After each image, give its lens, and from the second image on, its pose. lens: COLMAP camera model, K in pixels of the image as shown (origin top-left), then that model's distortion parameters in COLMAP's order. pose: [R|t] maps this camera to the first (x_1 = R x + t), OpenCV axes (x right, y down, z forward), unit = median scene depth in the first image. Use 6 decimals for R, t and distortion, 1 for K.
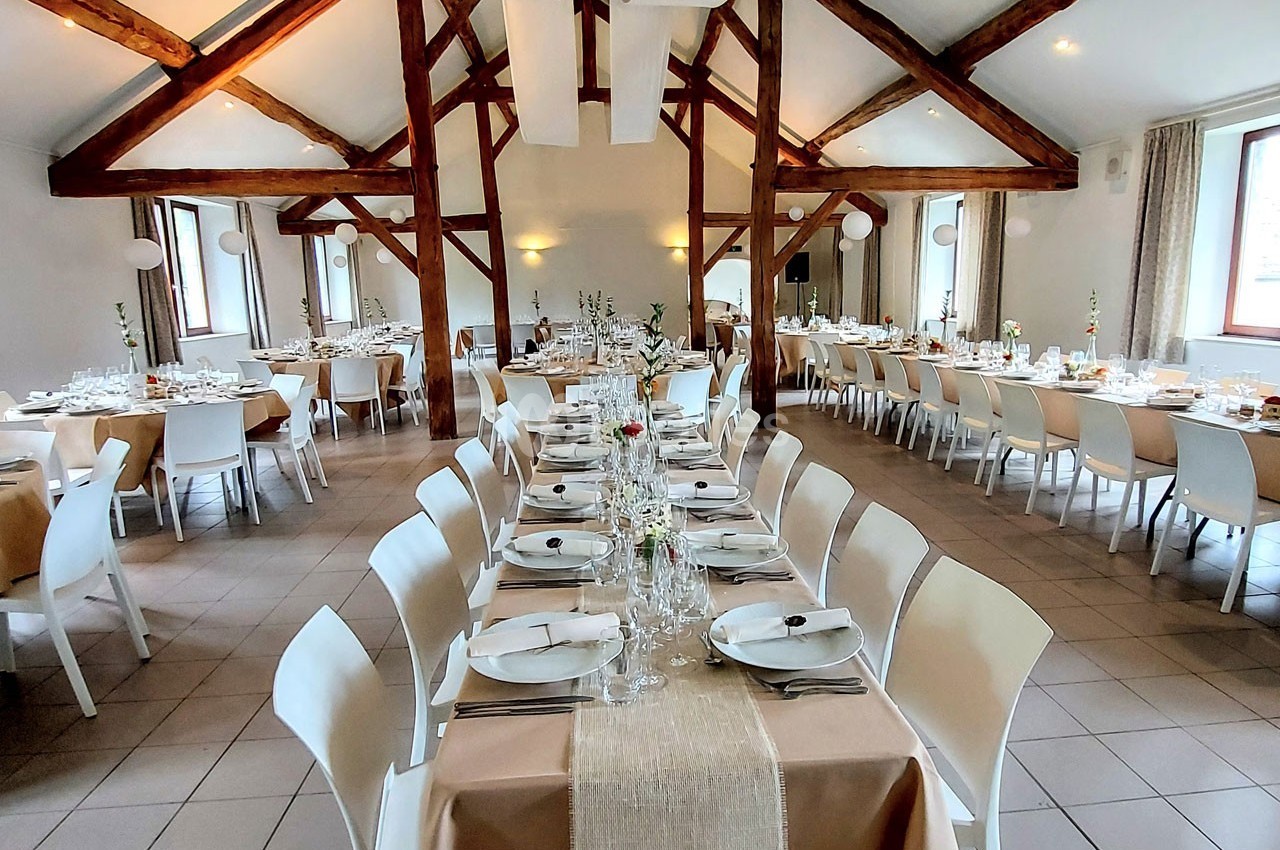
lens RADIAL K [[771.9, 0, 666.6], [0, 771.9, 427.0], [0, 0, 1]] dist [-0.003899, 0.000072]
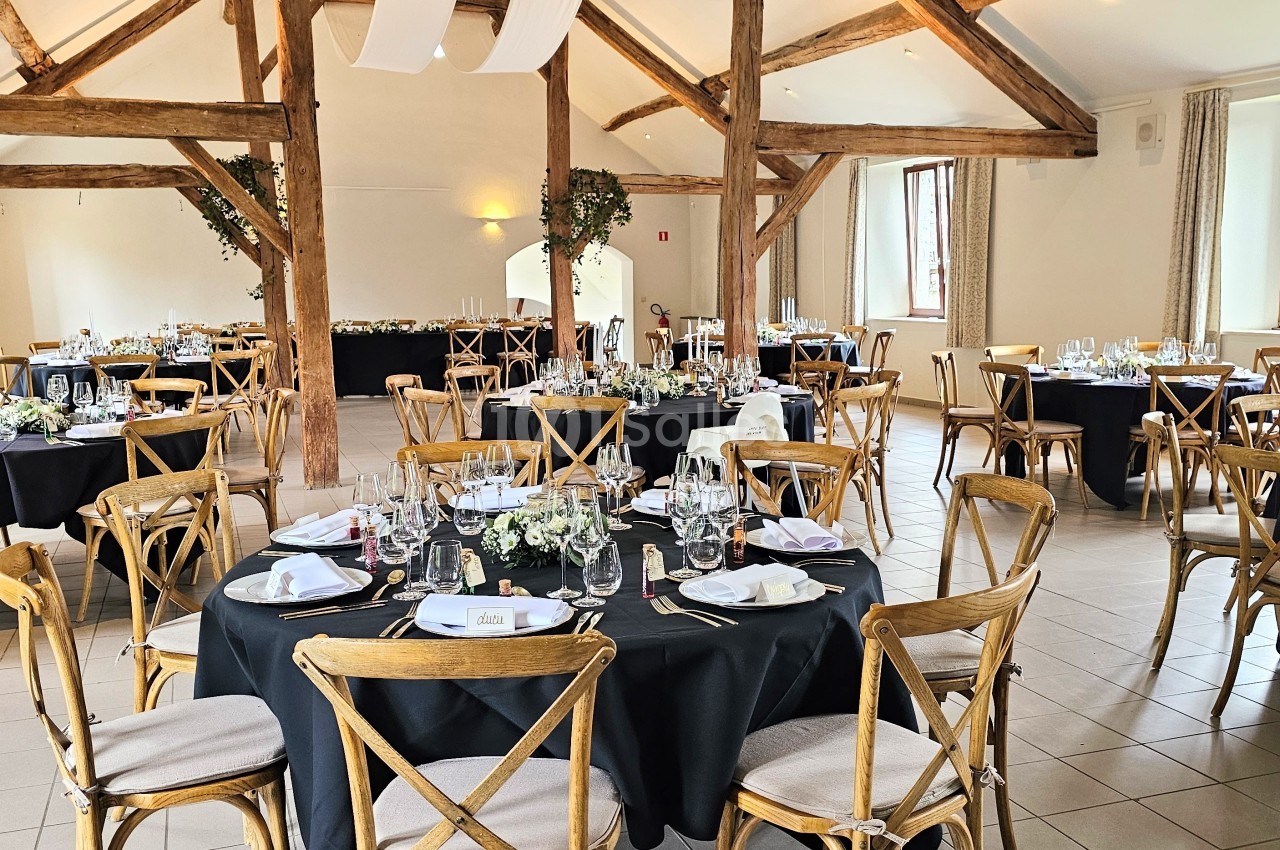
lens RADIAL K [[1261.7, 0, 638.6], [0, 1261.7, 439.8], [0, 0, 1]] dist [0.091877, -0.103005]
pose [[0.967499, -0.028657, 0.251245, -0.297650], [0.042446, 0.997865, -0.049635, 0.041040], [-0.249286, 0.058687, 0.966650, -0.185945]]
